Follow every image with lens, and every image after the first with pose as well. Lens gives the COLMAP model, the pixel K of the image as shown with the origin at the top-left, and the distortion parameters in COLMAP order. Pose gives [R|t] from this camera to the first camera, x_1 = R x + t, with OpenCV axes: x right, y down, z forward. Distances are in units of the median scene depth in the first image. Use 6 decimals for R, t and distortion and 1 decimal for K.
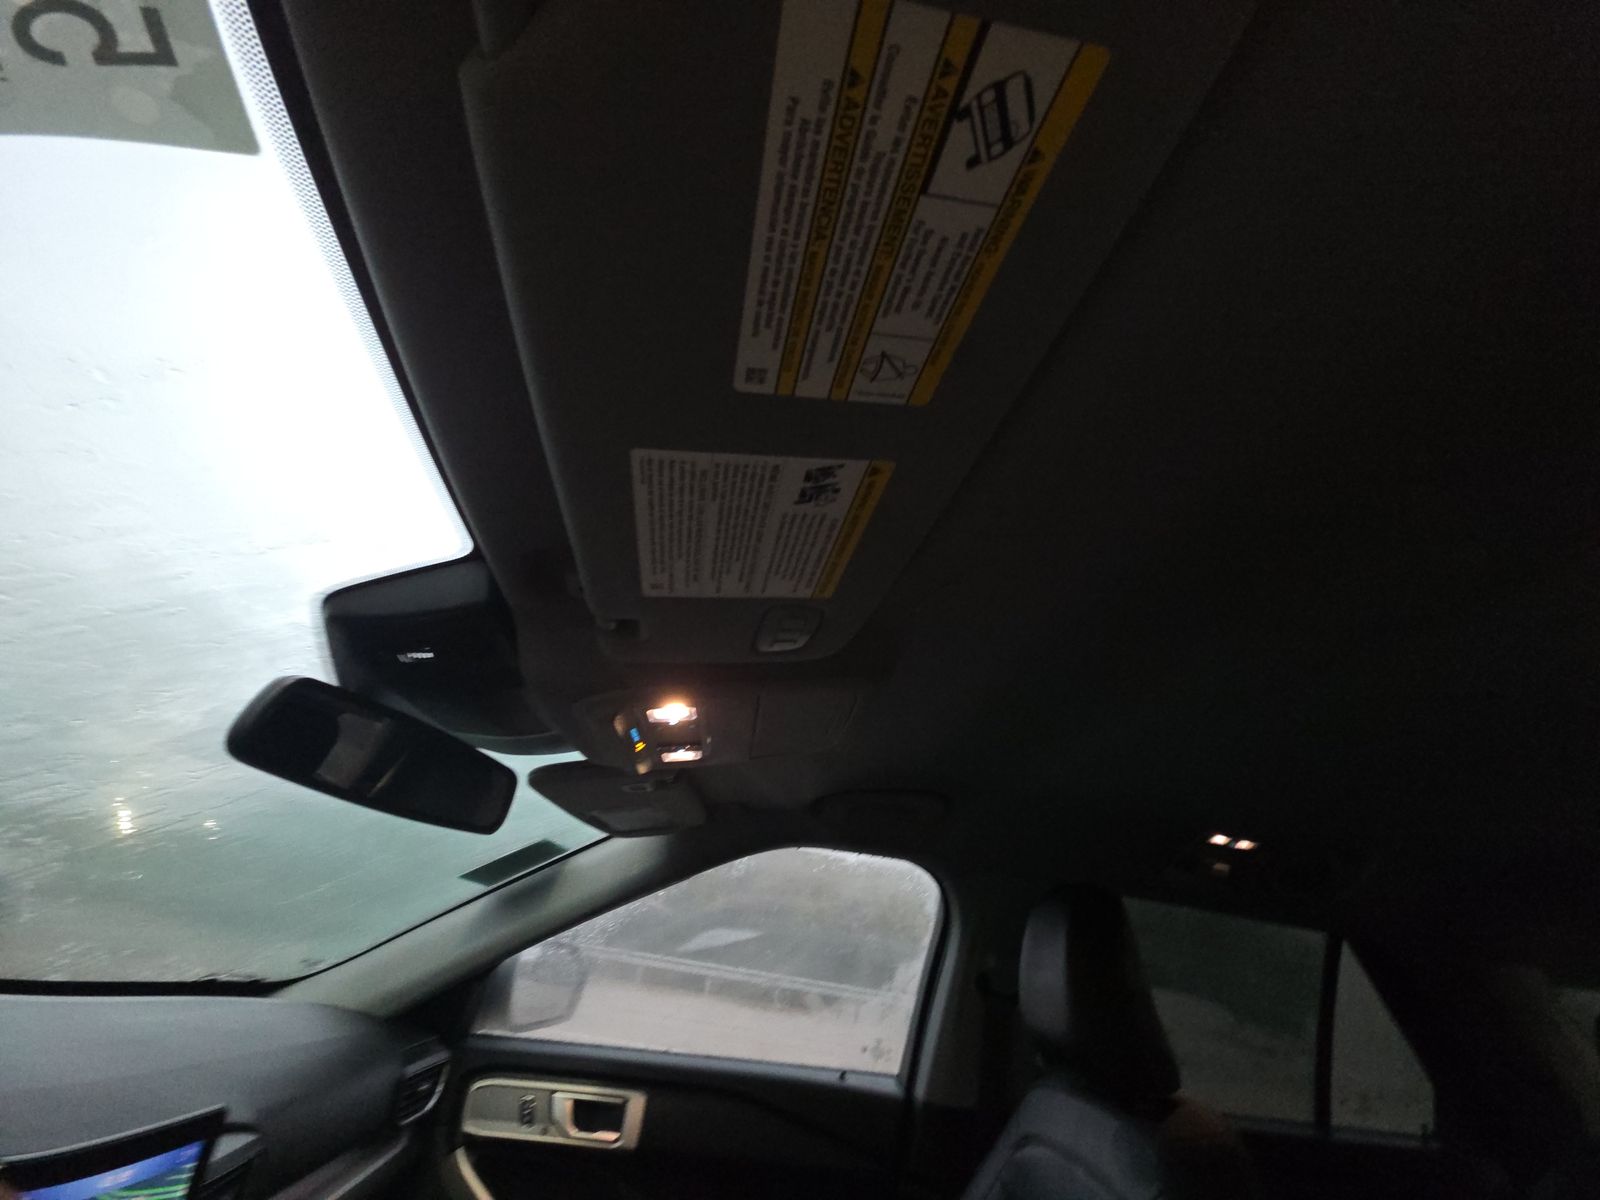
lens RADIAL K [[639.6, 0, 800.0], [0, 639.6, 600.0], [0, 0, 1]] dist [0.013295, -0.000405]
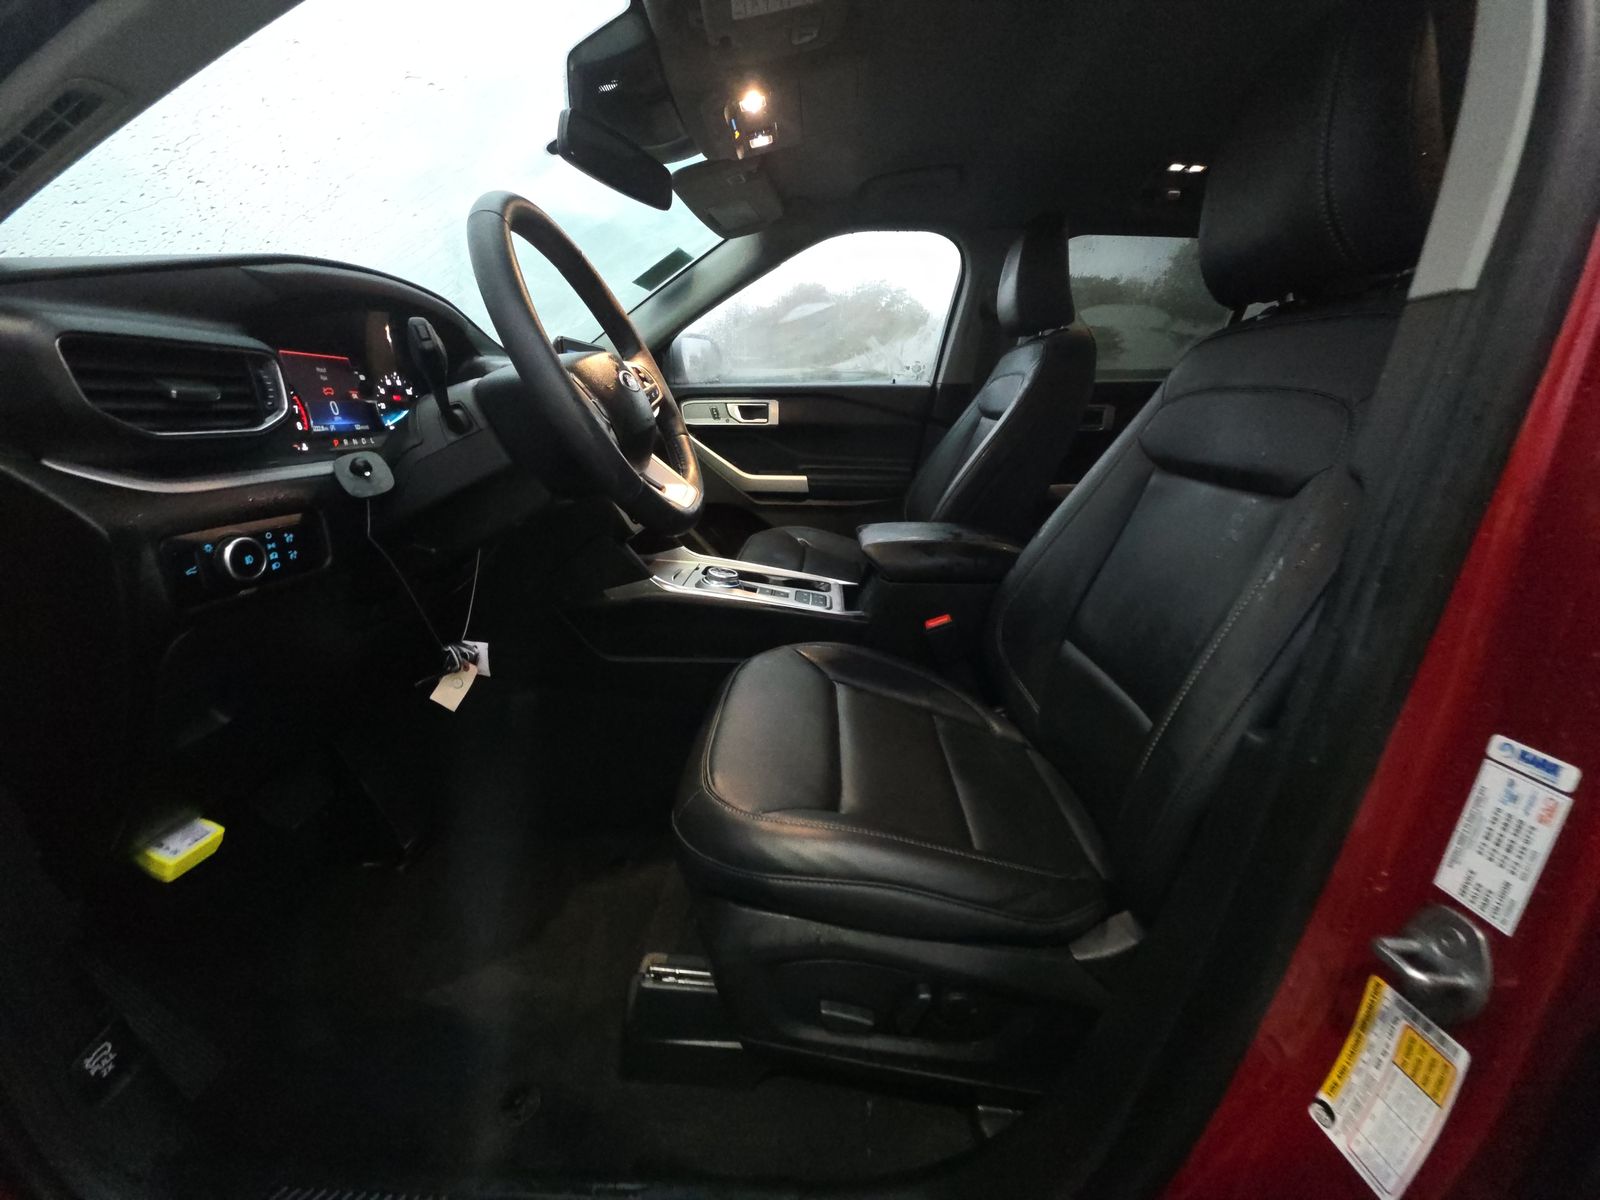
lens RADIAL K [[639.6, 0, 800.0], [0, 639.6, 600.0], [0, 0, 1]] dist [0.013295, -0.000405]
pose [[0.984941, -0.065799, -0.159880, 0.062012], [0.159087, 0.706993, 0.689095, -0.029438], [0.067692, -0.704153, 0.706814, -0.612768]]
